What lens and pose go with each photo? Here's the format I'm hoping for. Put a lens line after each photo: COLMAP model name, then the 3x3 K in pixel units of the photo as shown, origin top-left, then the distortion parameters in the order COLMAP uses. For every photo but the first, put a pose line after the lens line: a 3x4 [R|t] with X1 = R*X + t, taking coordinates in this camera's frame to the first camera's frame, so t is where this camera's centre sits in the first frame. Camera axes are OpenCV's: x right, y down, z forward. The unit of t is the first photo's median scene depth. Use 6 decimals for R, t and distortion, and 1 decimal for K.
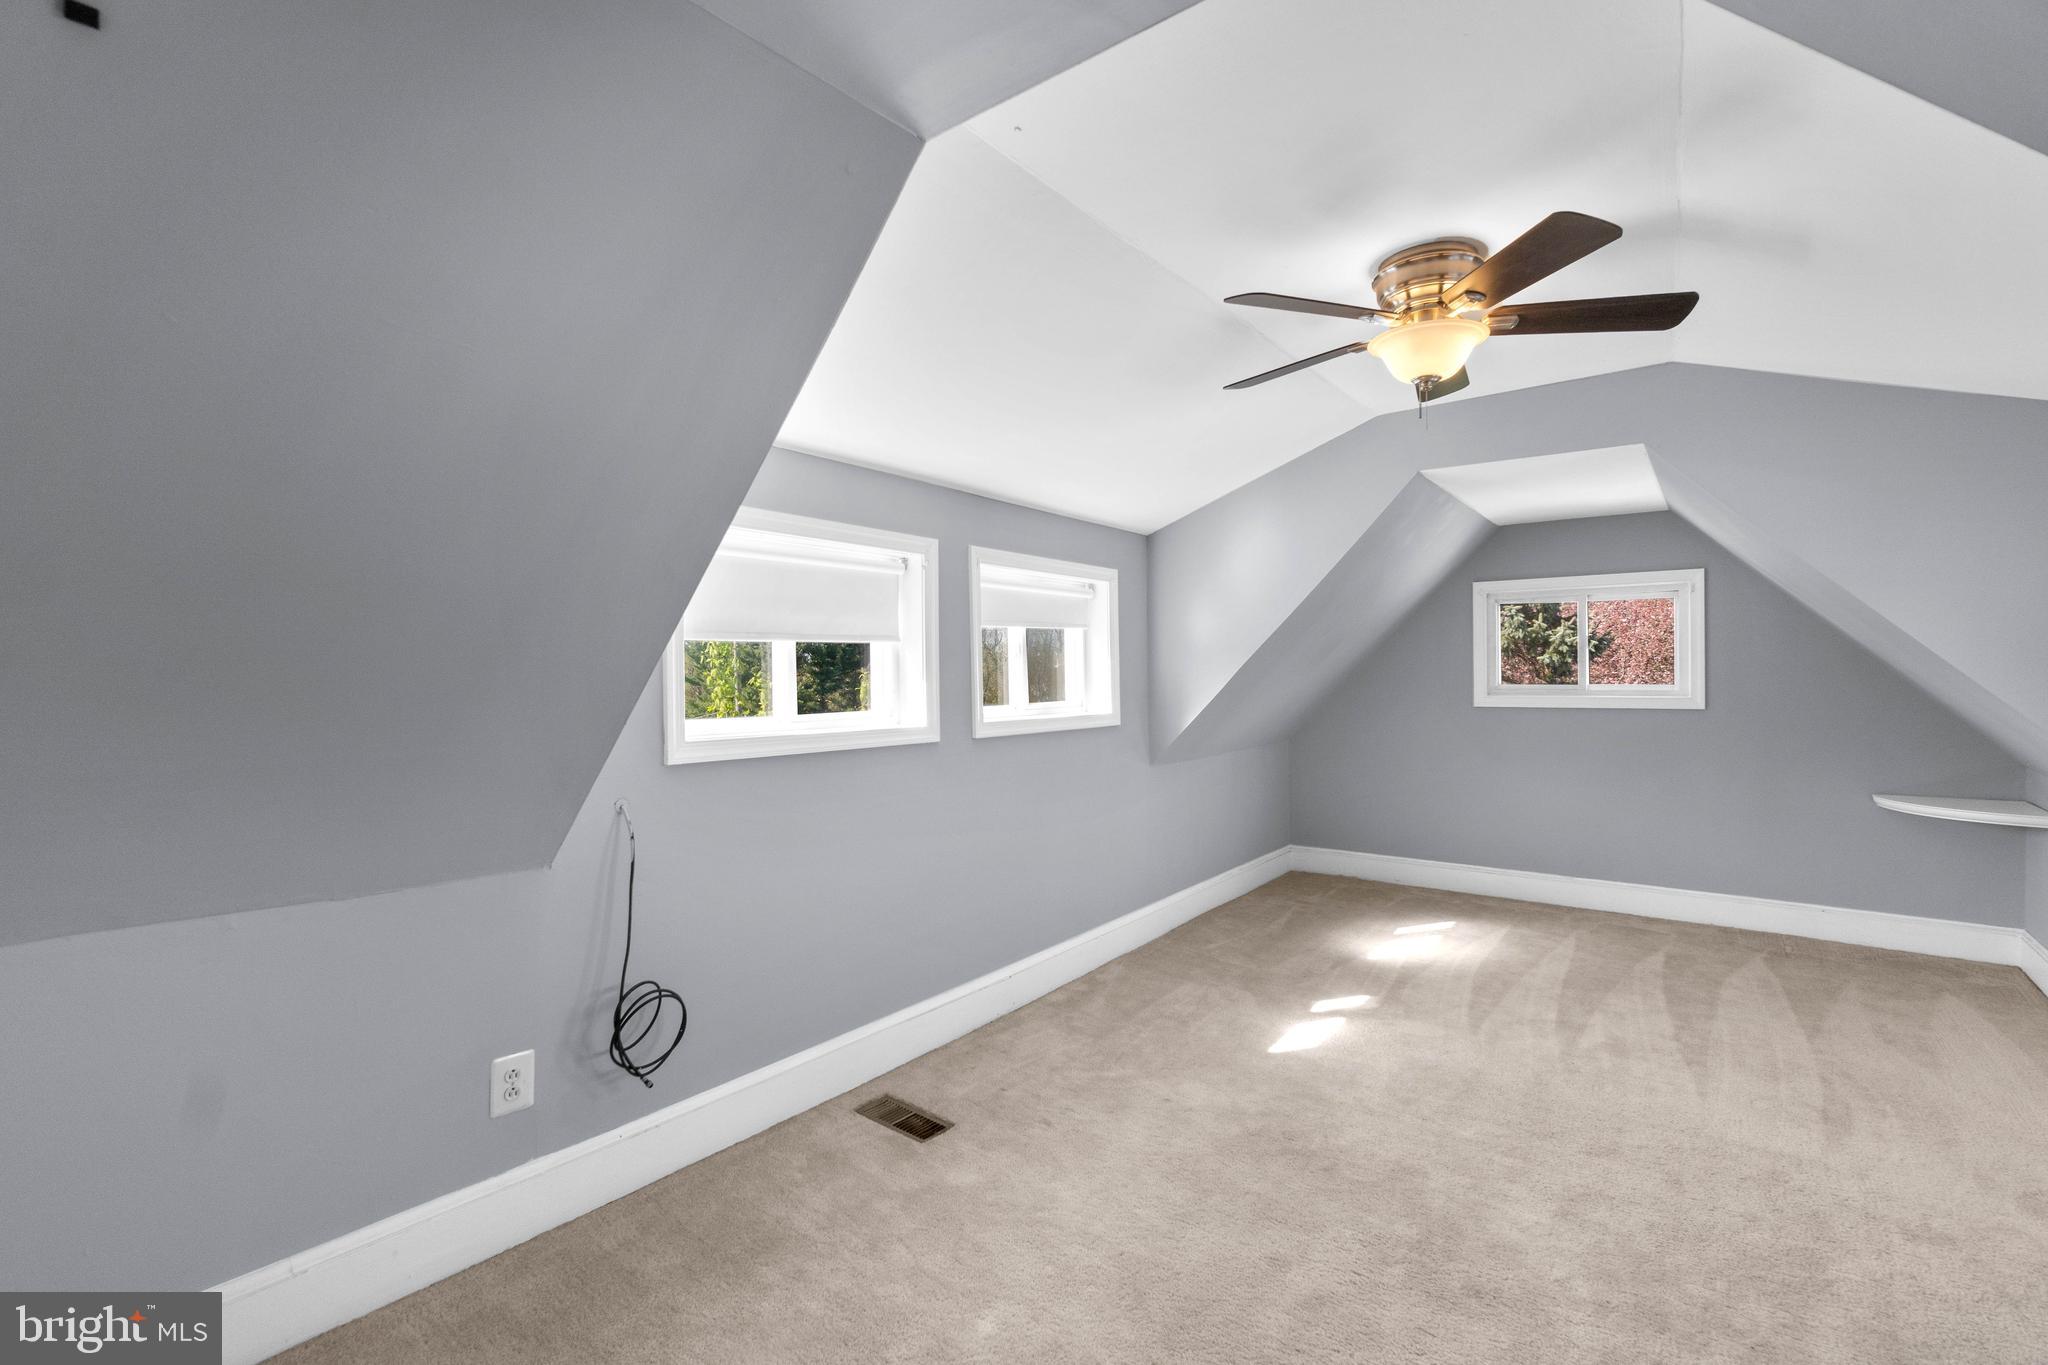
lens RADIAL K [[885.9, 0, 1012.8], [0, 885.9, 686.1], [0, 0, 1]] dist [-0.007739, 0.002731]
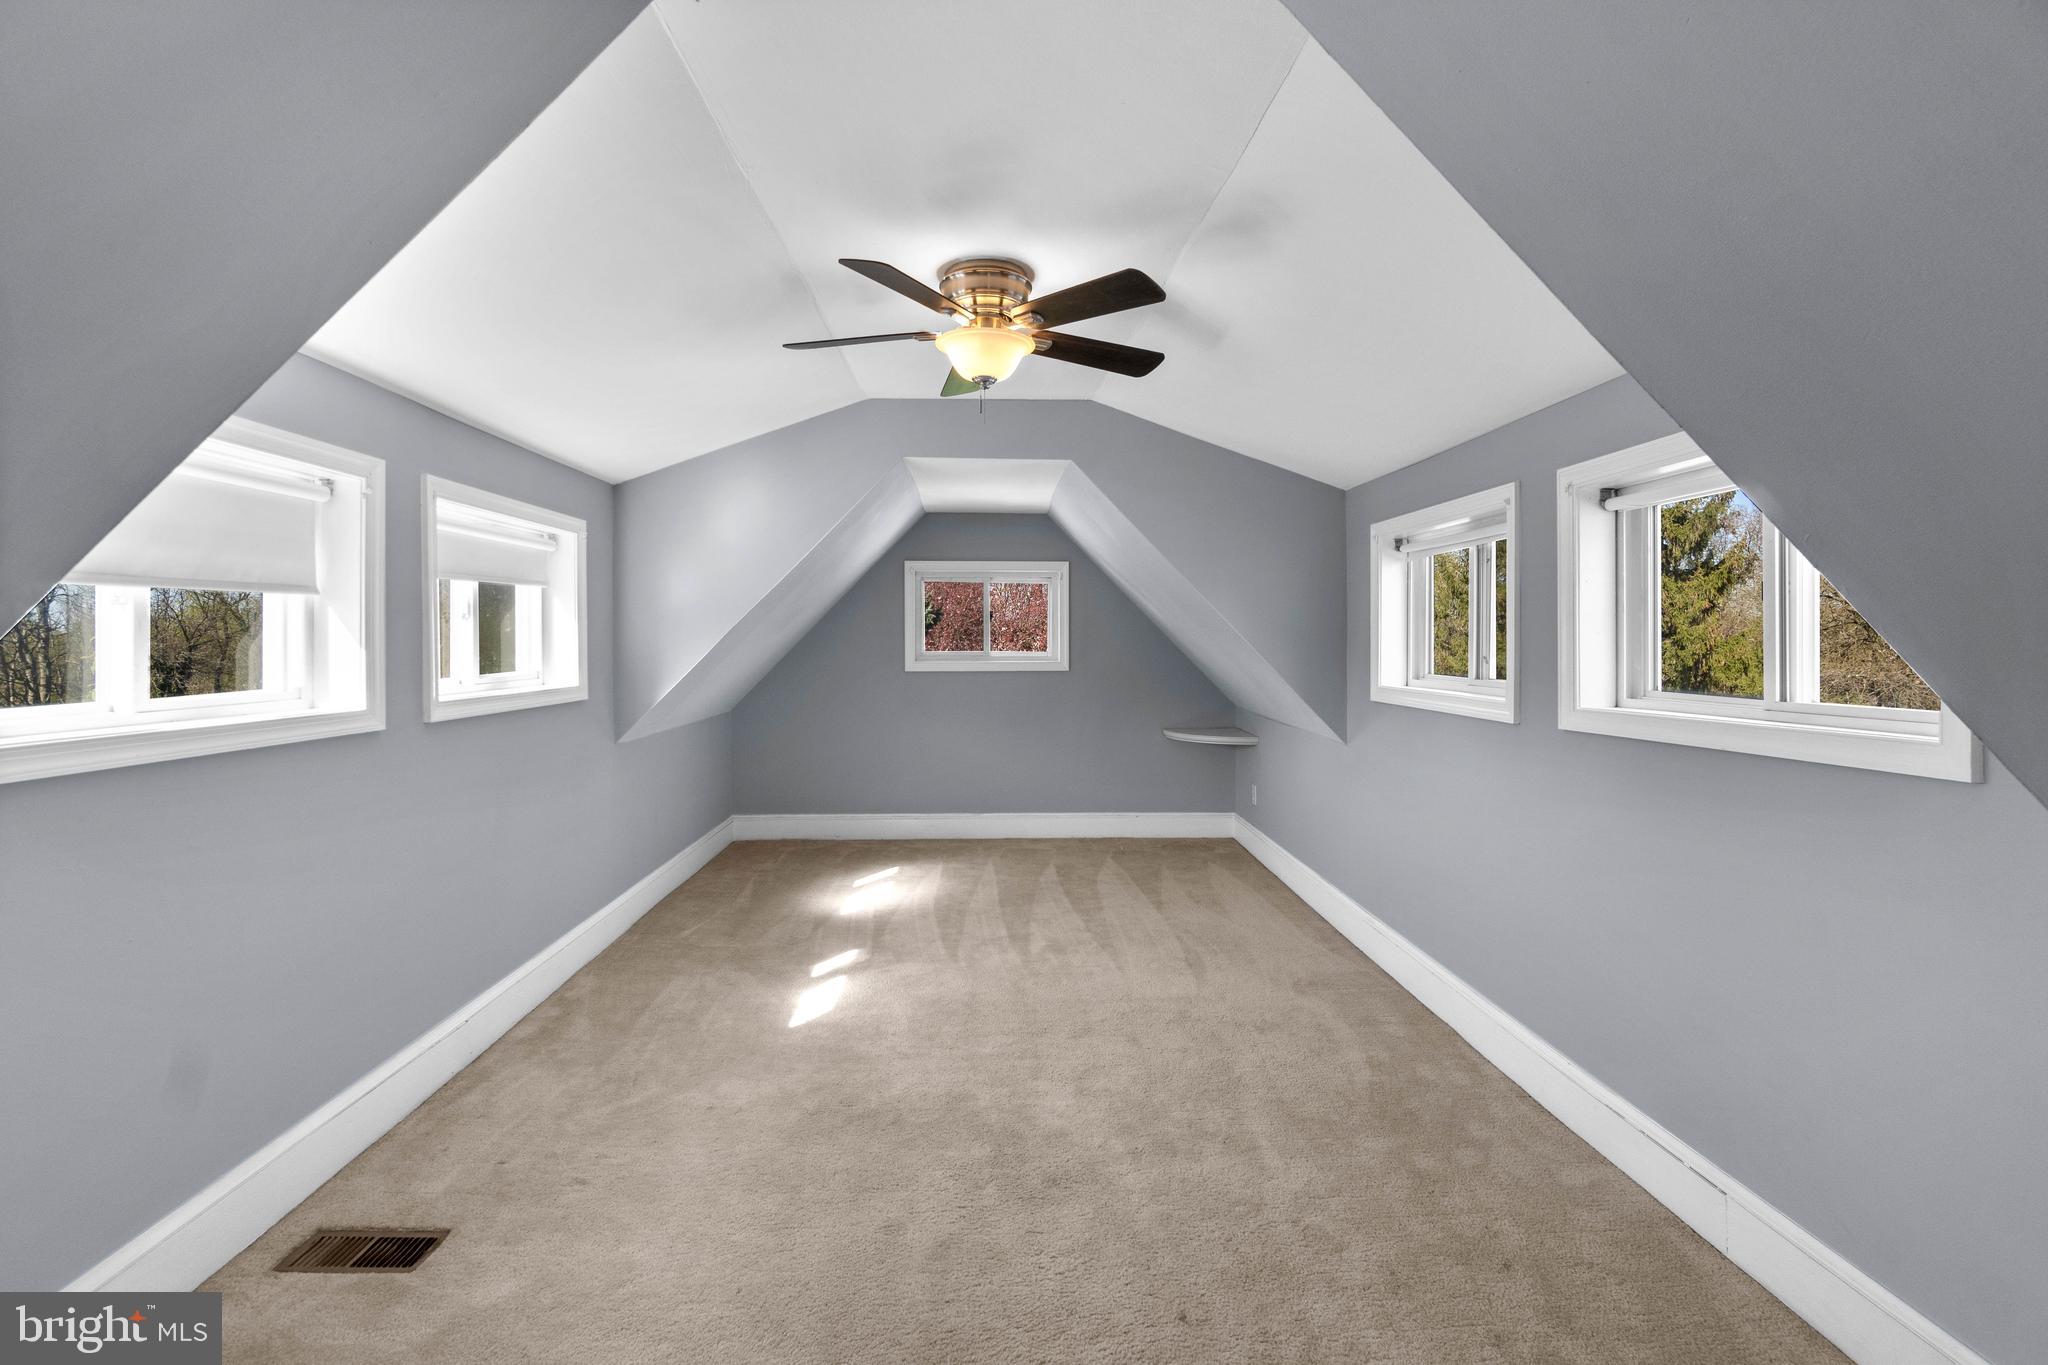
lens RADIAL K [[885.9, 0, 1023.1], [0, 885.9, 640.2], [0, 0, 1]] dist [-0.007739, 0.002731]
pose [[0.769747, 0.006907, 0.638312, -0.147506], [0.002436, 0.999902, -0.013757, -0.000967], [-0.638345, 0.012144, 0.769655, 0.078977]]
